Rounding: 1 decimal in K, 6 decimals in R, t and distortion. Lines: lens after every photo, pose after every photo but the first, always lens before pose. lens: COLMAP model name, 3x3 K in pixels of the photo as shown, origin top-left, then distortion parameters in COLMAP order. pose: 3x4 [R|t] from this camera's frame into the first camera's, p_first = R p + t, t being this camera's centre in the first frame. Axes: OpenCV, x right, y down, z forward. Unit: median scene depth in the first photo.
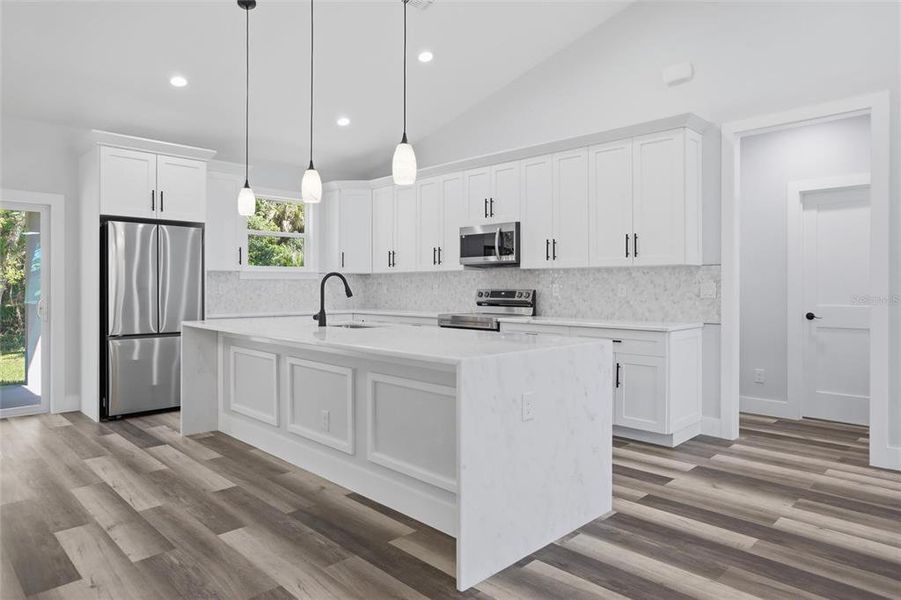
lens RADIAL K [[552.2, 0, 451.1], [0, 552.2, 293.2], [0, 0, 1]] dist [-0.033002, 0.029958]
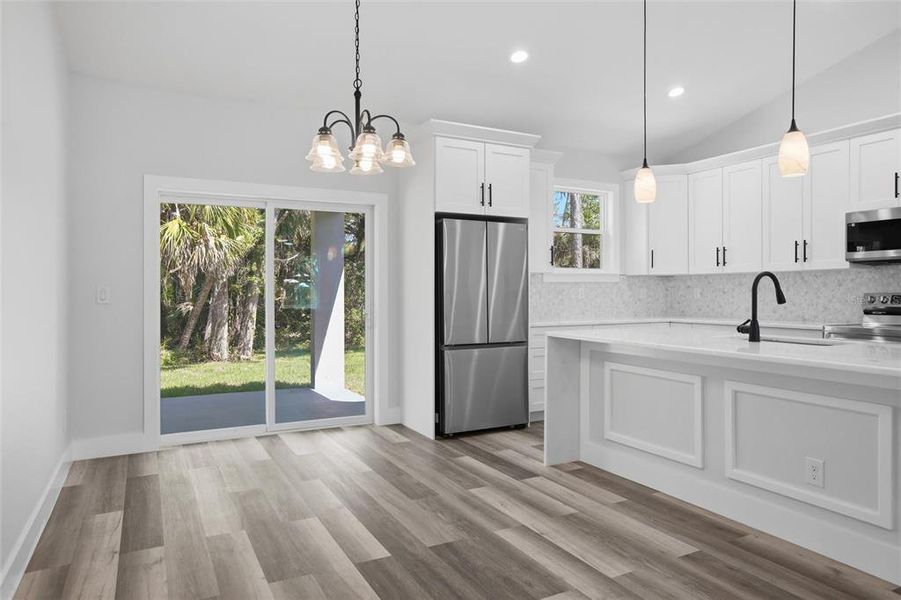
lens RADIAL K [[577.3, 0, 456.9], [0, 577.3, 294.1], [0, 0, 1]] dist [-0.010470, 0.018211]
pose [[0.956990, -0.000857, -0.290119, -0.323530], [-0.001062, 0.999979, -0.006459, -0.000055], [0.290118, 0.006490, 0.956969, 0.088813]]
